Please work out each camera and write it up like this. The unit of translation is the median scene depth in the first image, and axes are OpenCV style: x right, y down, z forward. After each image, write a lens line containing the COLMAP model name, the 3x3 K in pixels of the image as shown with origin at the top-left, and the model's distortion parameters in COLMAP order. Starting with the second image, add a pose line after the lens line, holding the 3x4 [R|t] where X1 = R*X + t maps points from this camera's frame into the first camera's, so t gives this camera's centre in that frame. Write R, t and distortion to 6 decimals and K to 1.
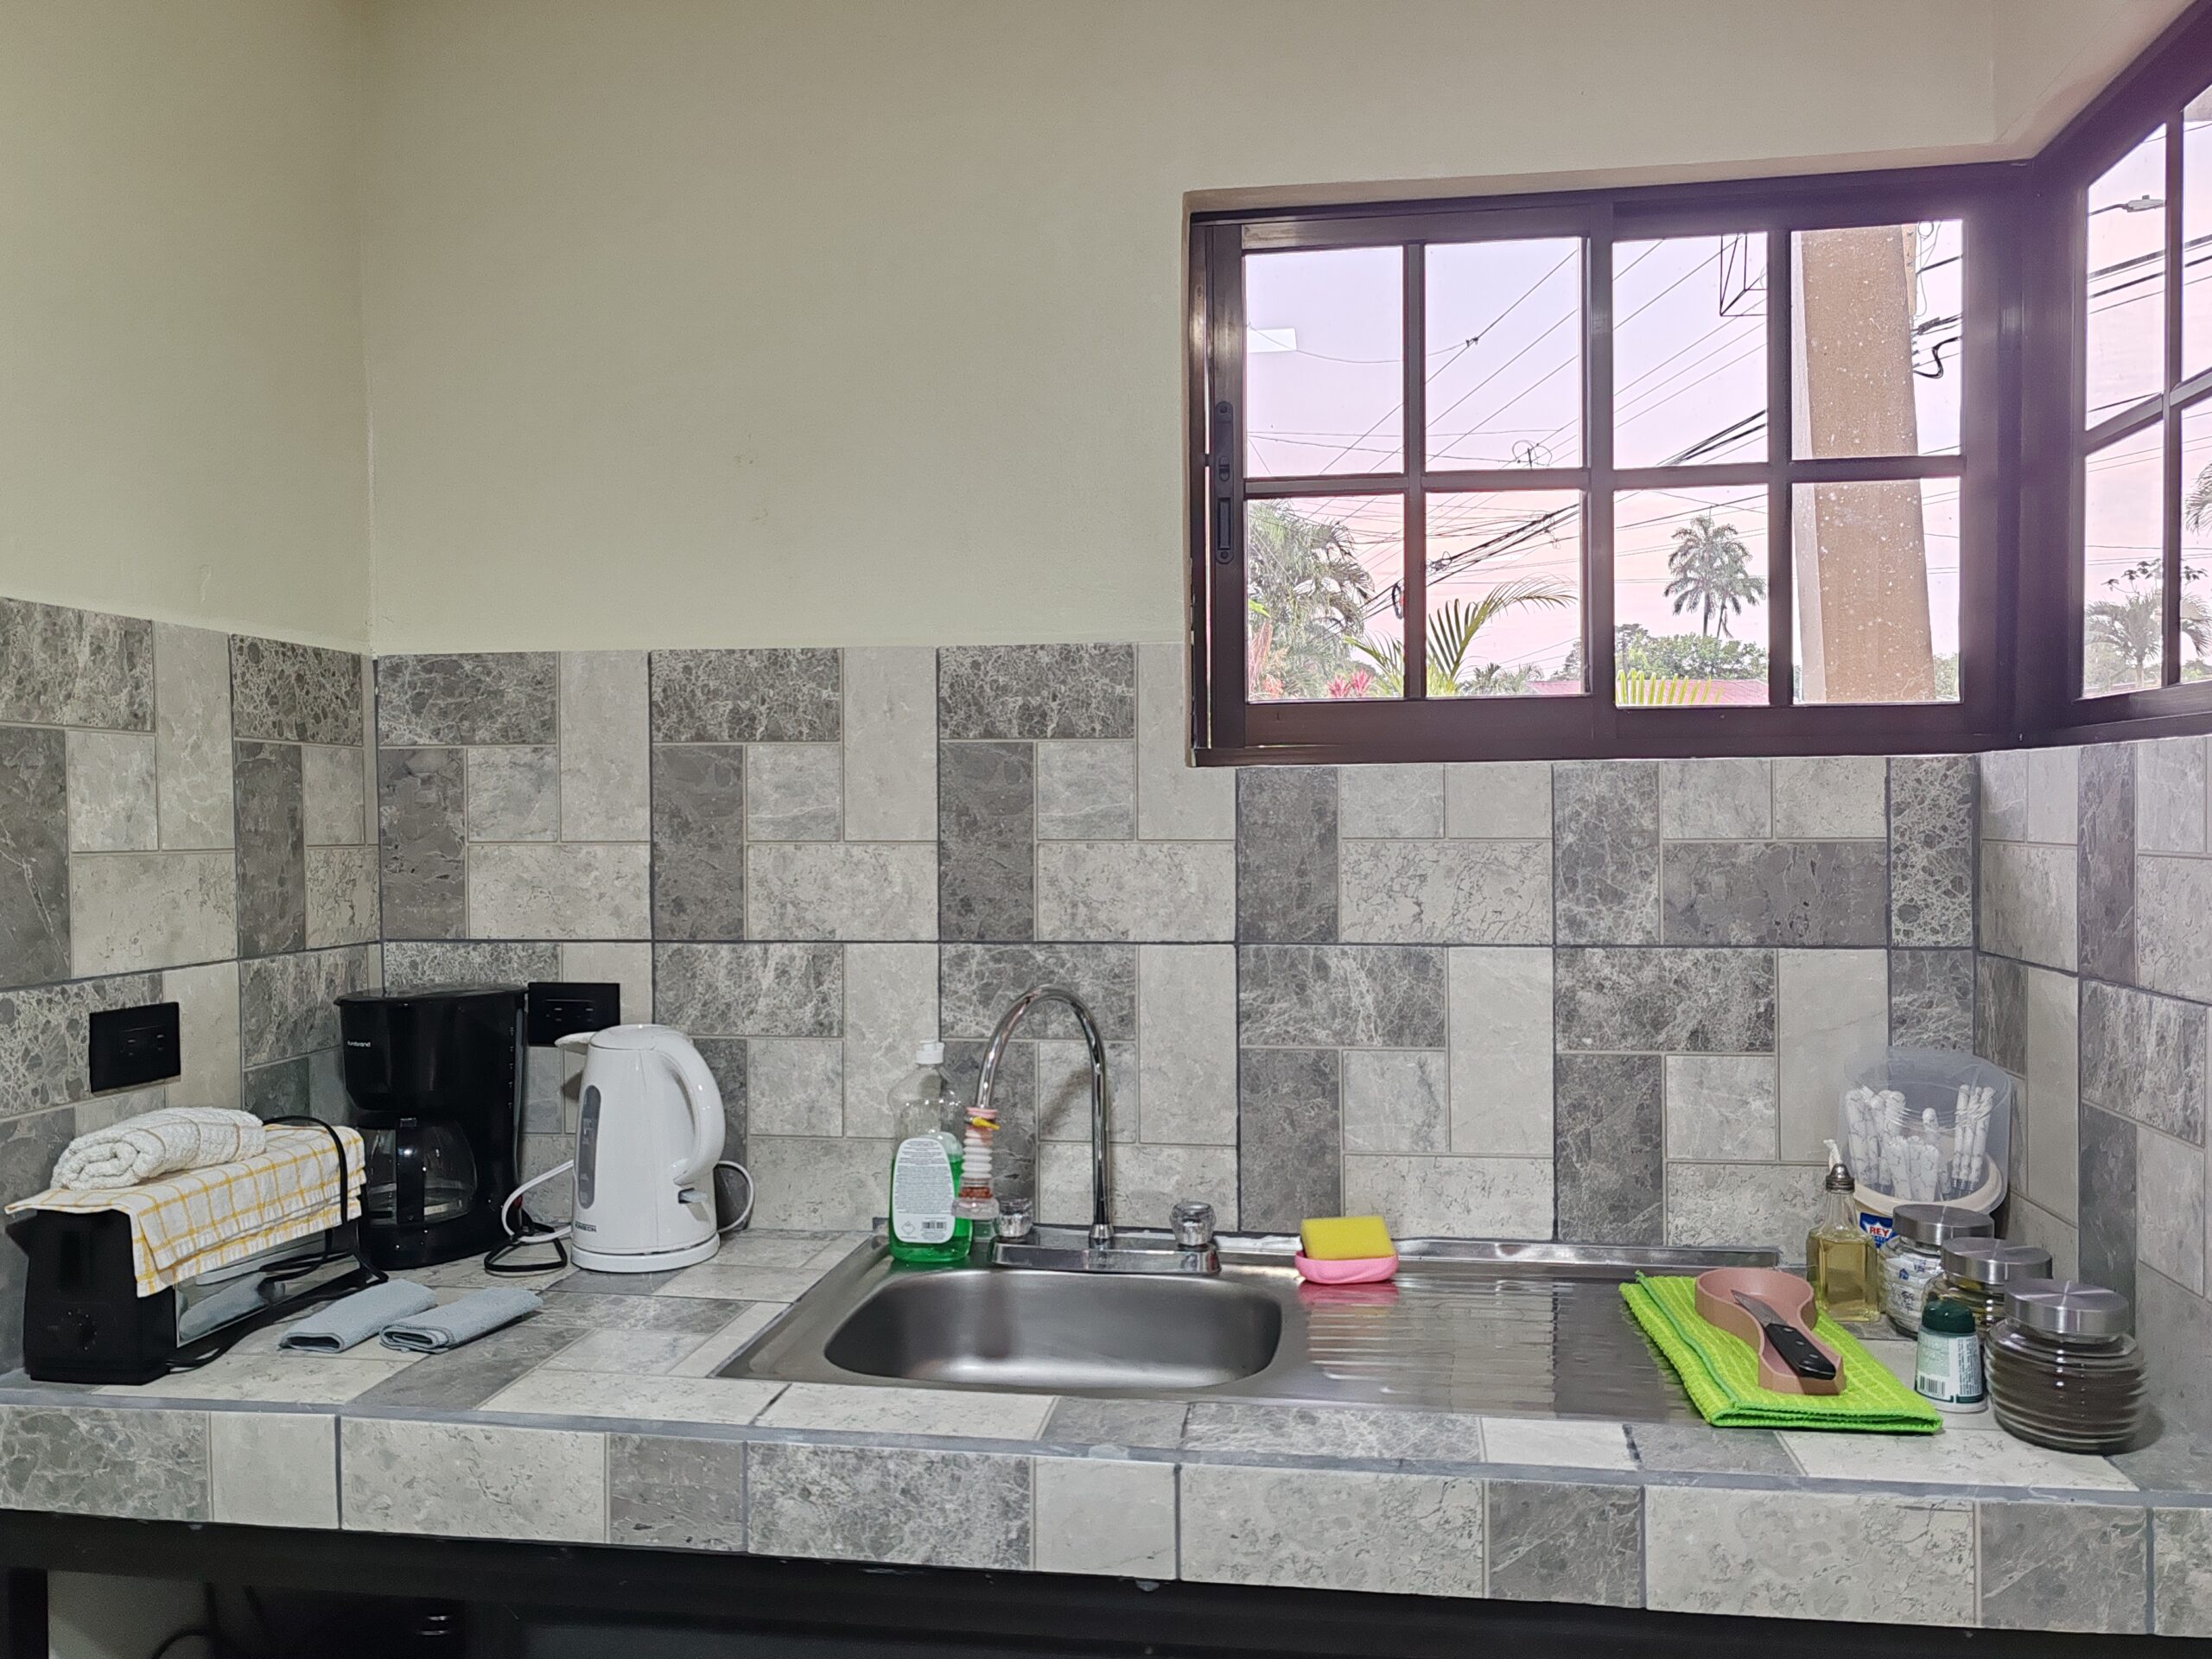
lens RADIAL K [[1767.5, 0, 1169.6], [0, 1767.5, 819.7], [0, 0, 1]] dist [0.032148, -0.021988]
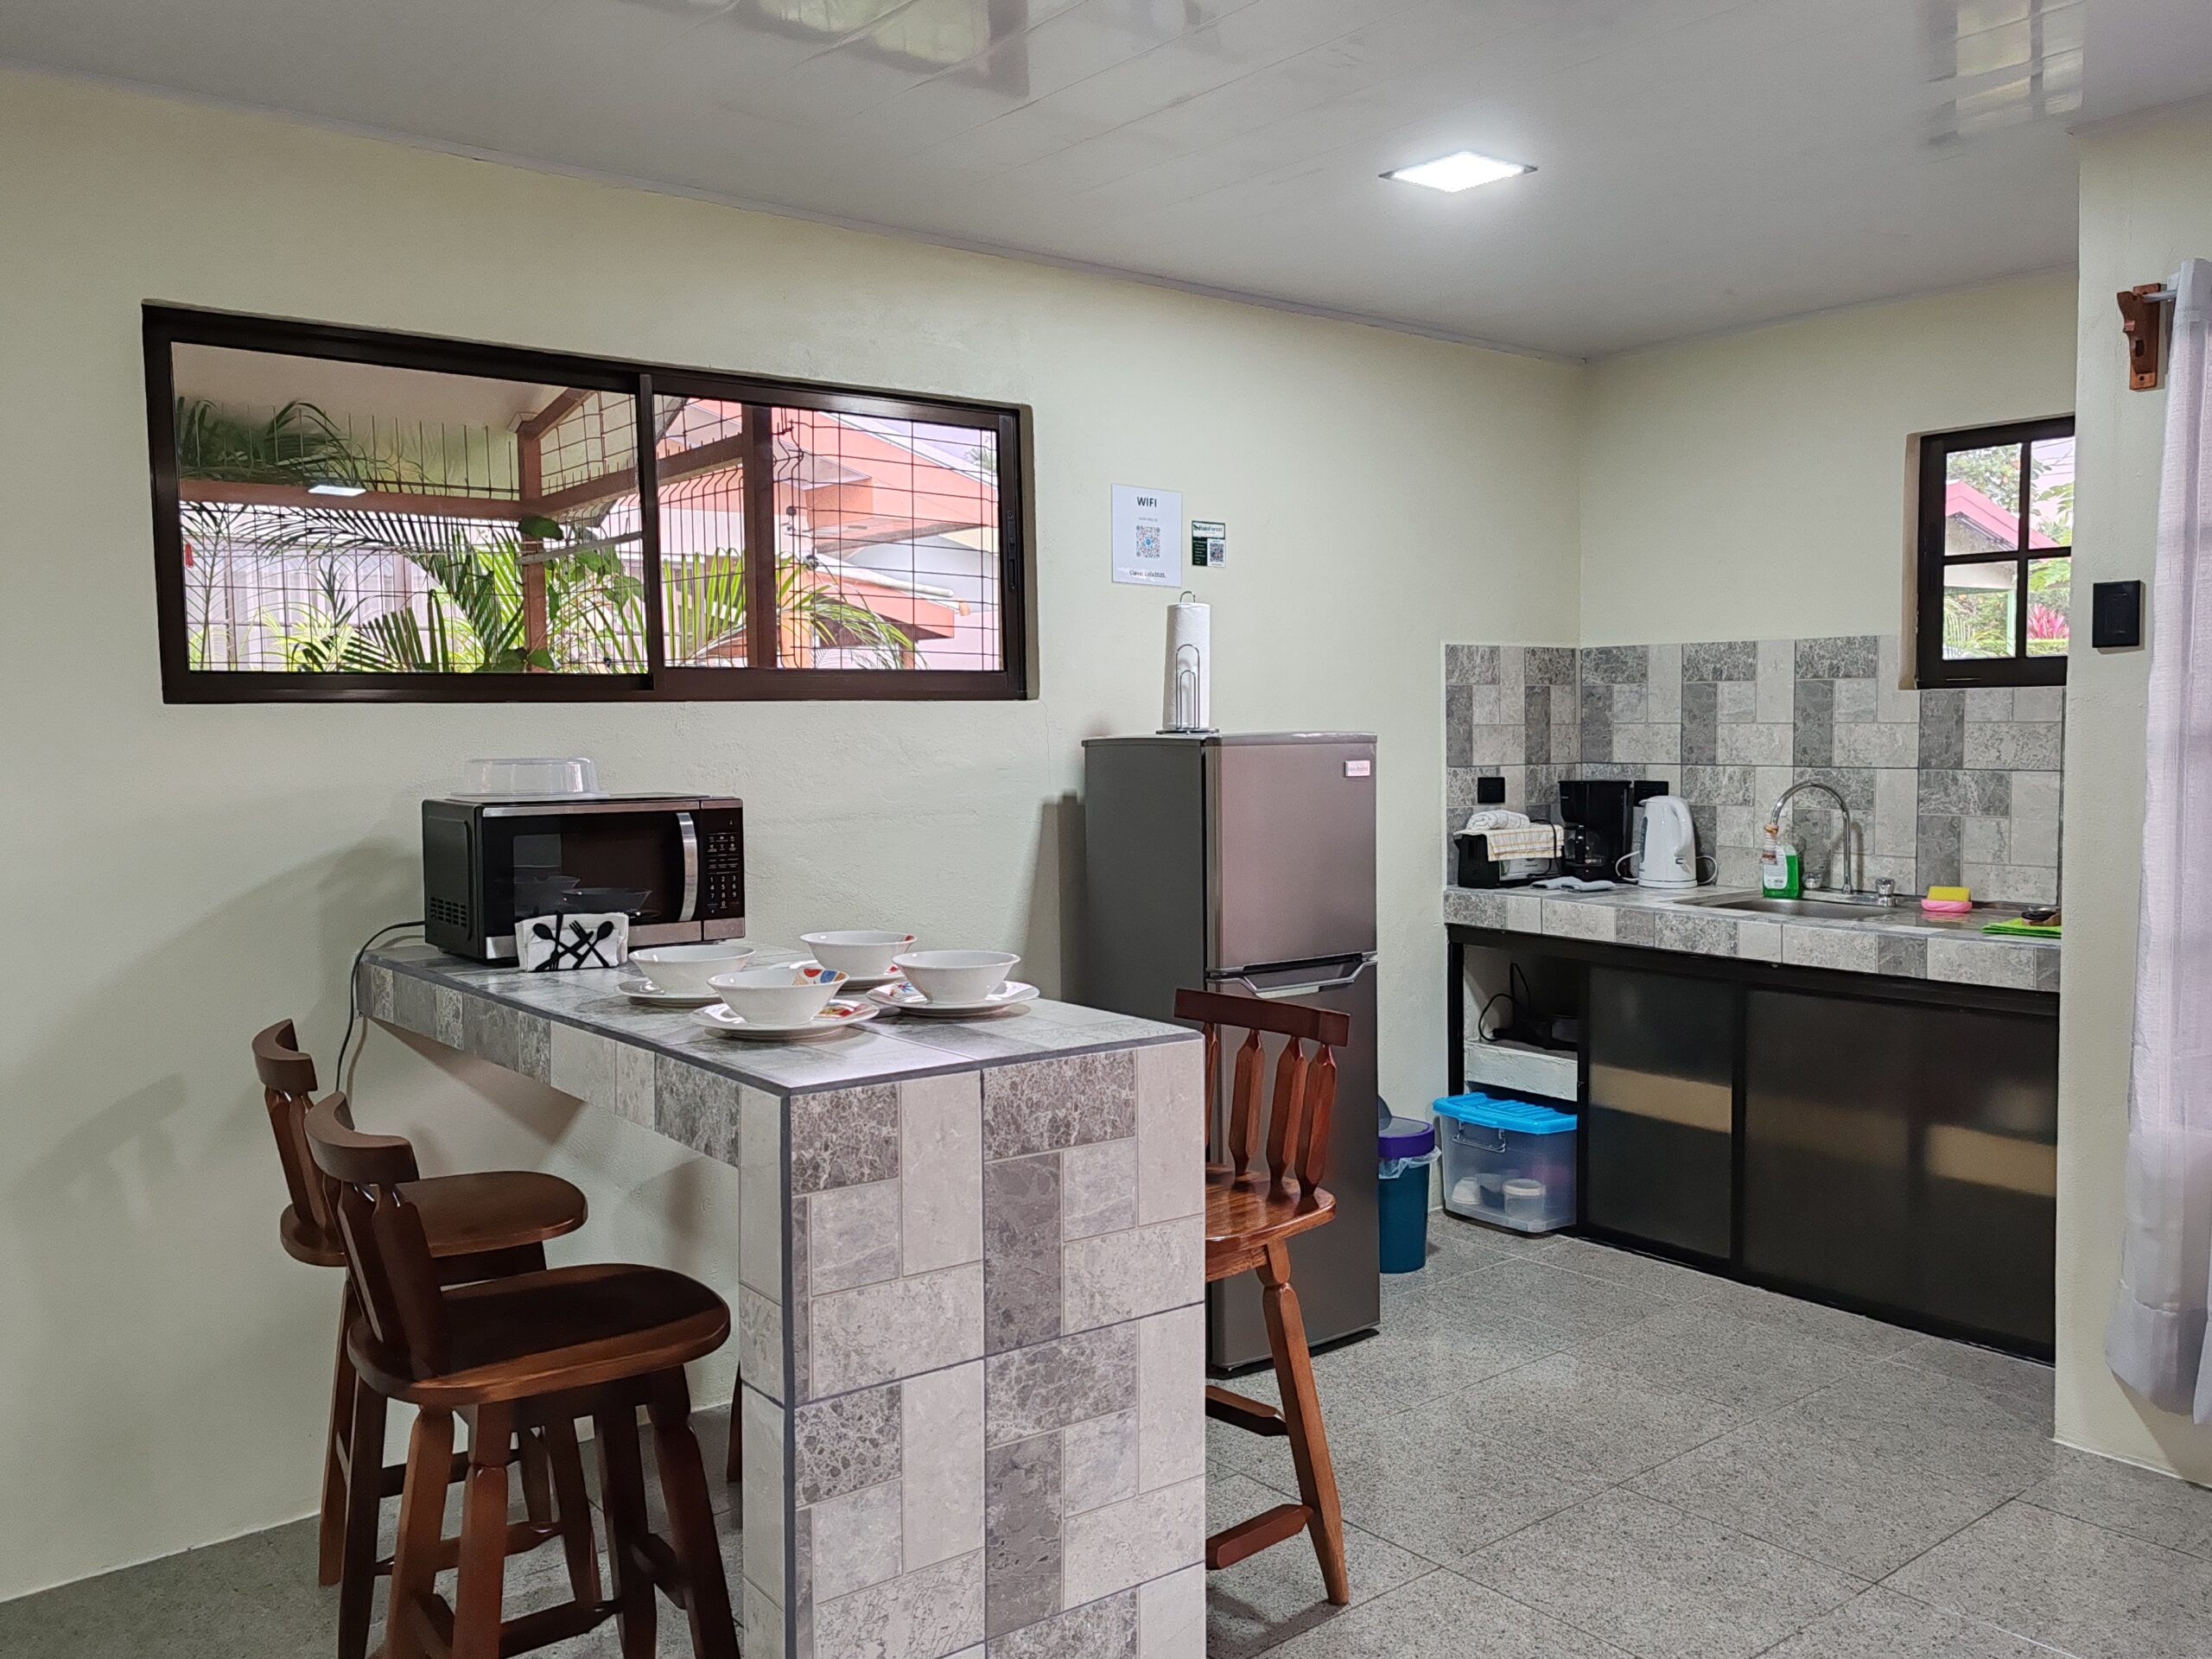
lens RADIAL K [[1767.5, 0, 1104.4], [0, 1767.5, 832.9], [0, 0, 1]] dist [0.032148, -0.021988]
pose [[0.720107, 0.045849, -0.692347, 0.868752], [-0.000220, 0.997829, 0.065850, 0.002894], [0.693863, -0.047267, 0.718554, -1.363127]]
